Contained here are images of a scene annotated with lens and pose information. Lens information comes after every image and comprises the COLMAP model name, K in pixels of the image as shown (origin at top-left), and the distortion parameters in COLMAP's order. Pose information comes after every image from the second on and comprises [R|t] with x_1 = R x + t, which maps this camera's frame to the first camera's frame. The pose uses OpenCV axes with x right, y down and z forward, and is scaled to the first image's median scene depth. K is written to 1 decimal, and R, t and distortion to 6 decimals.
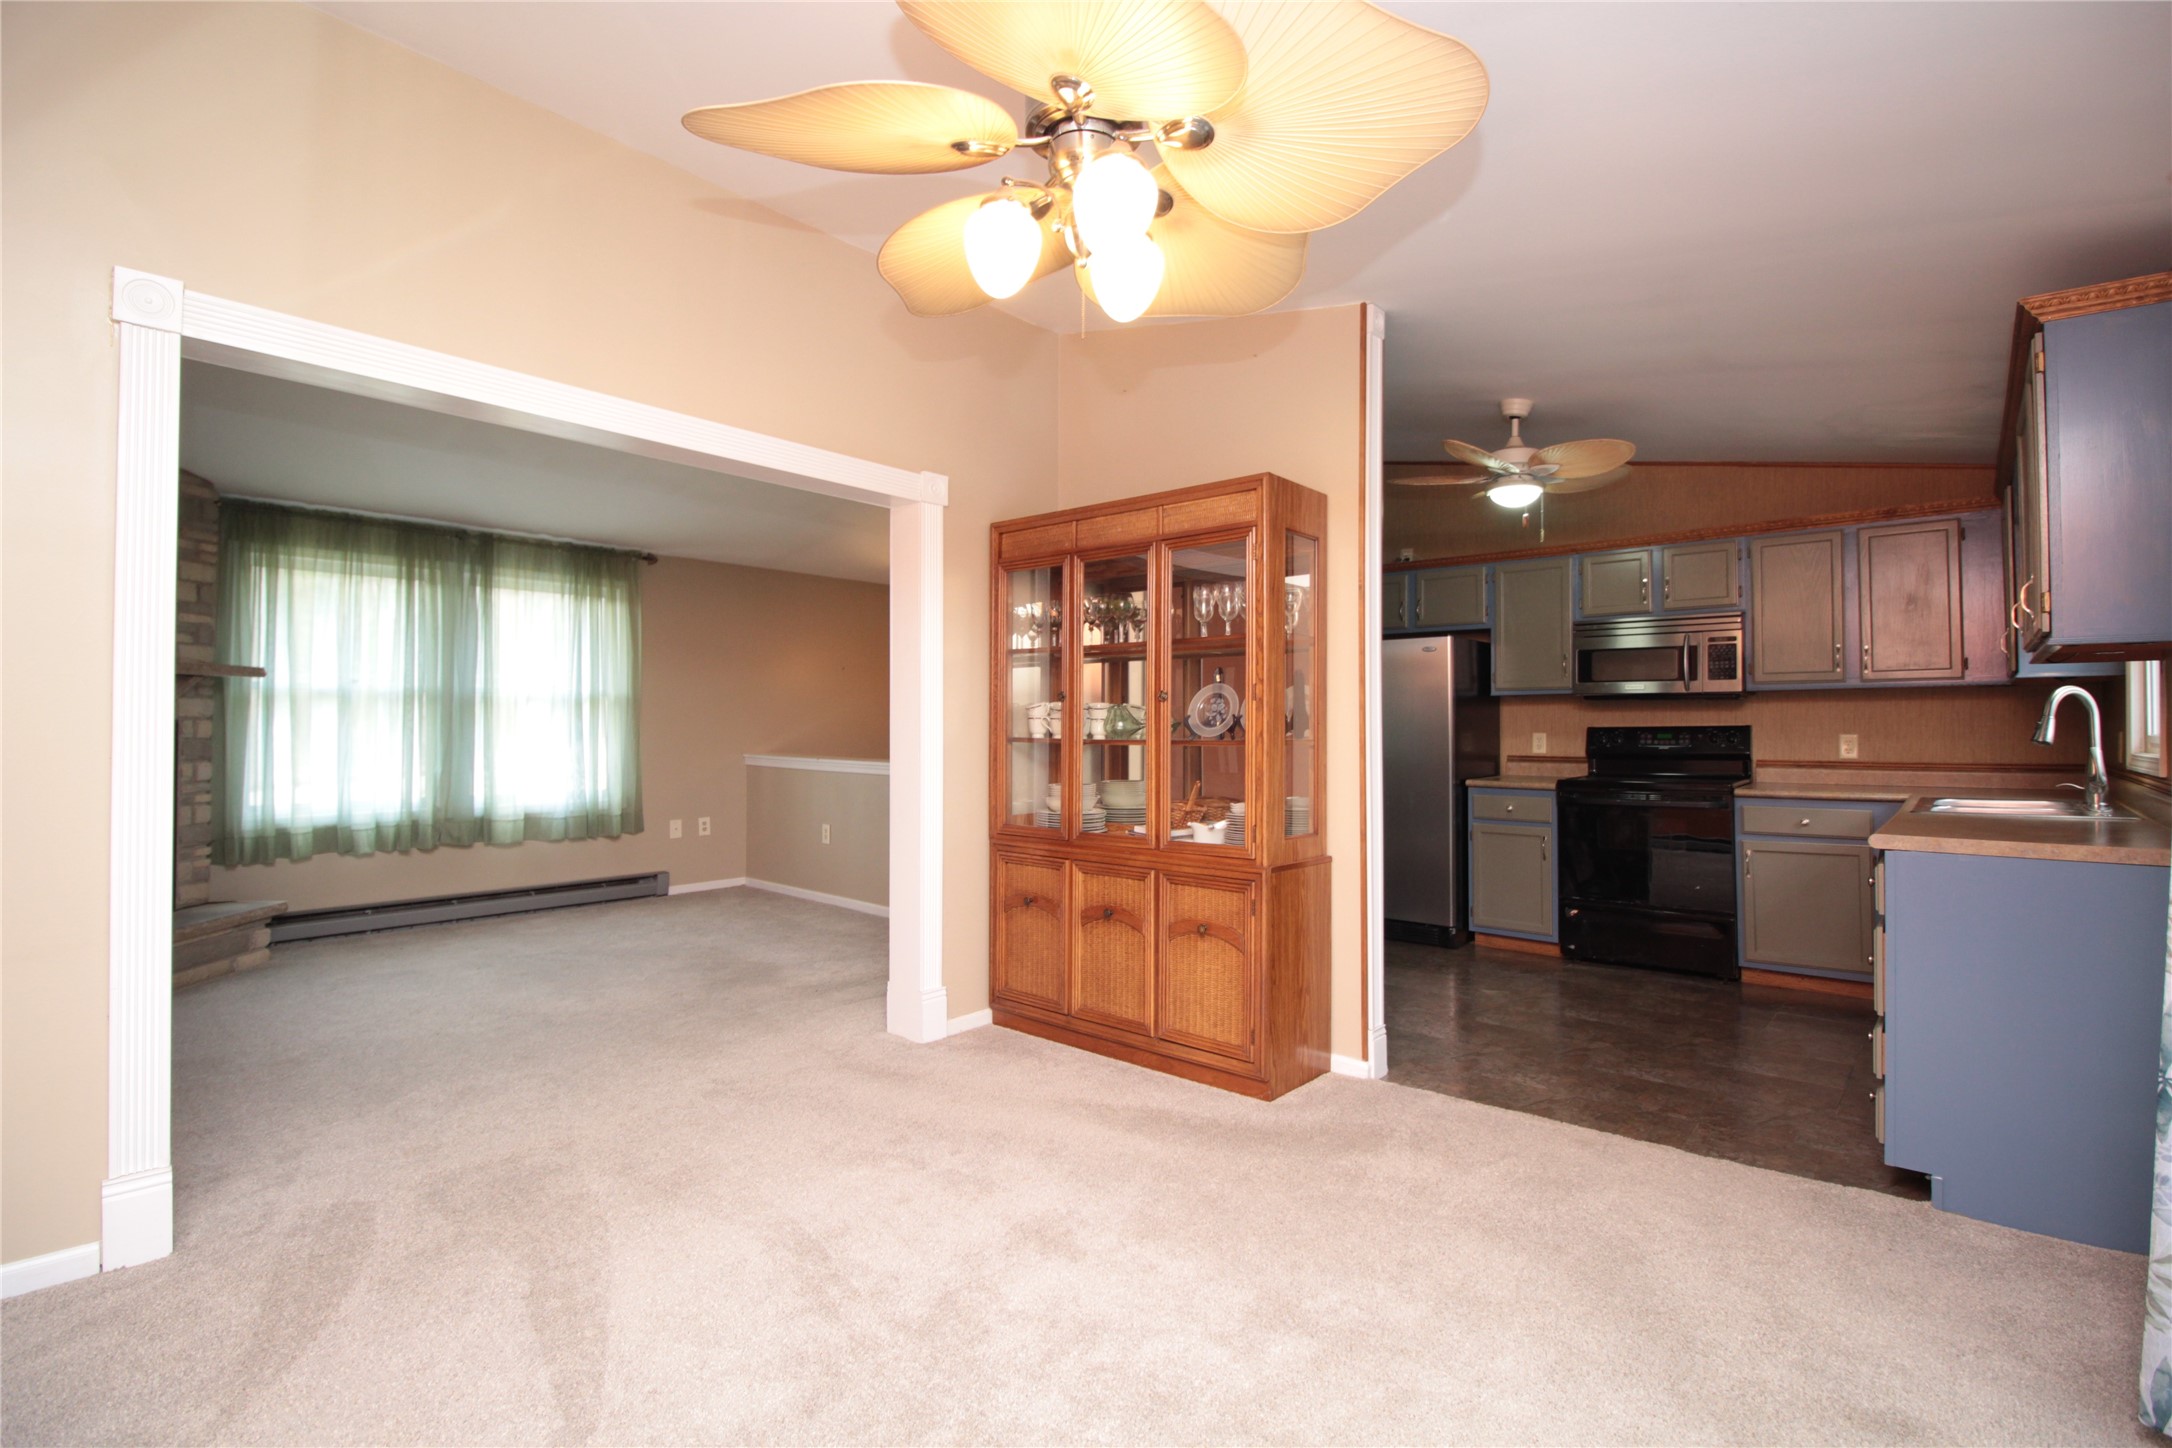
lens RADIAL K [[1000.7, 0, 1098.4], [0, 1000.7, 710.1], [0, 0, 1]] dist [-0.010618, -0.006417]
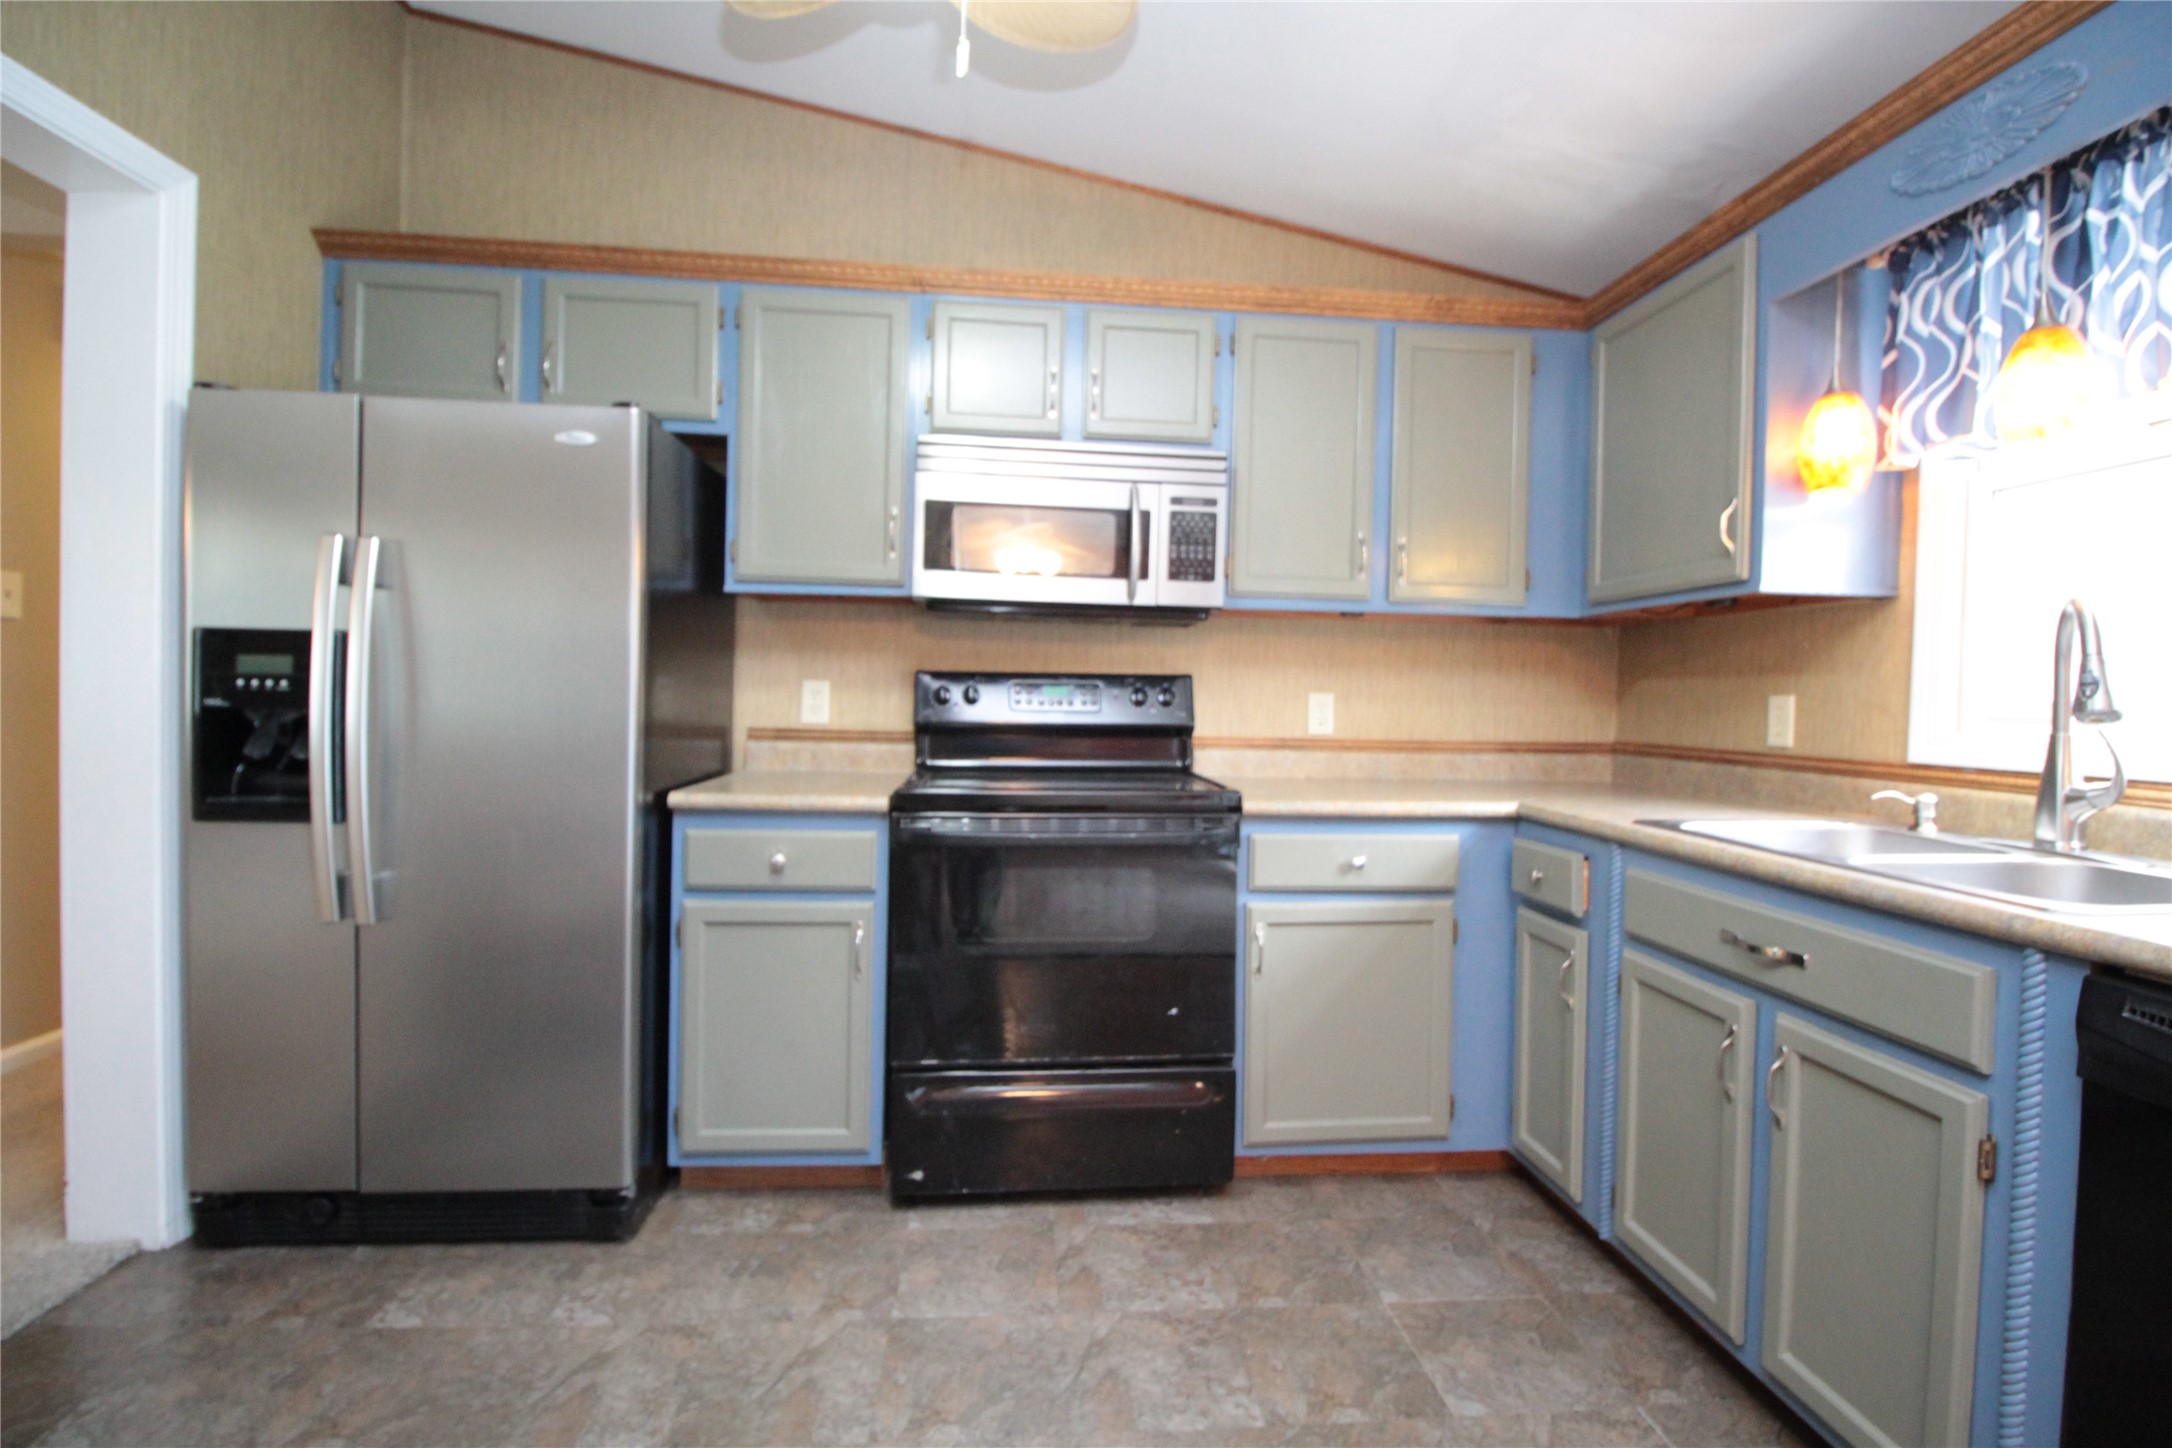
lens RADIAL K [[1000.7, 0, 1103.9], [0, 1000.7, 718.0], [0, 0, 1]] dist [-0.010618, -0.006417]
pose [[0.690514, -0.000175, 0.723319, 0.219674], [-0.035823, 0.998765, 0.034440, 0.022529], [-0.722431, -0.049693, 0.689655, 0.659030]]
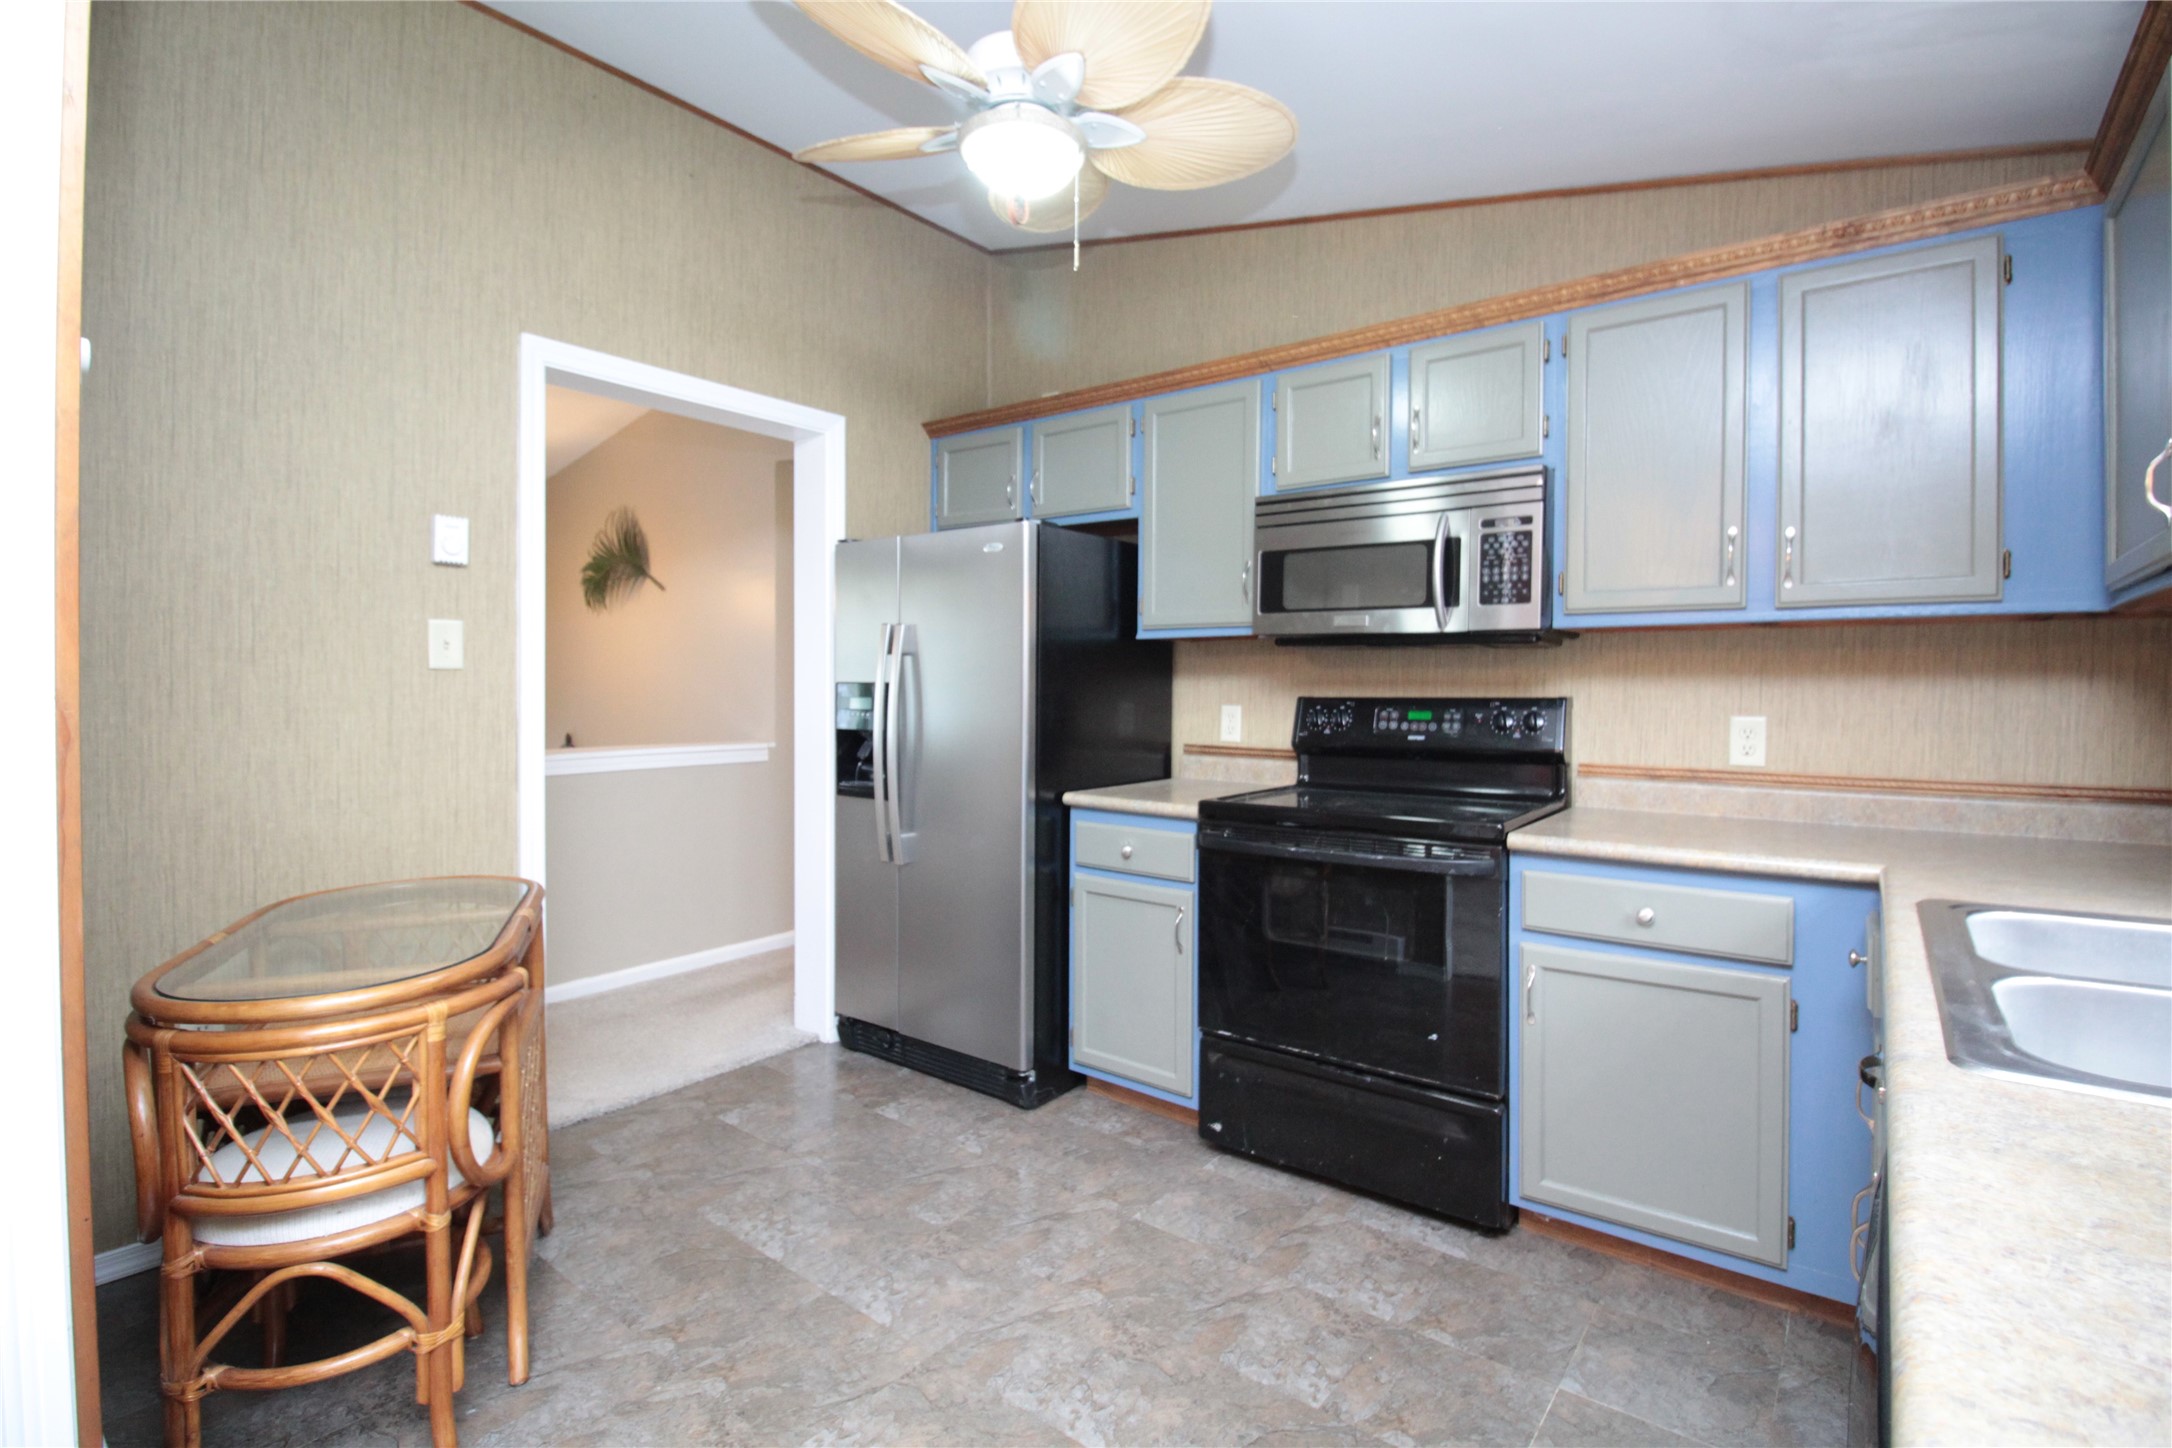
lens RADIAL K [[1000.7, 0, 1101.5], [0, 1000.7, 710.7], [0, 0, 1]] dist [-0.010618, -0.006417]
pose [[0.998125, 0.006044, 0.060904, 0.386889], [-0.008569, 0.999111, 0.041274, 0.003065], [-0.060600, -0.041719, 0.997290, 0.502742]]
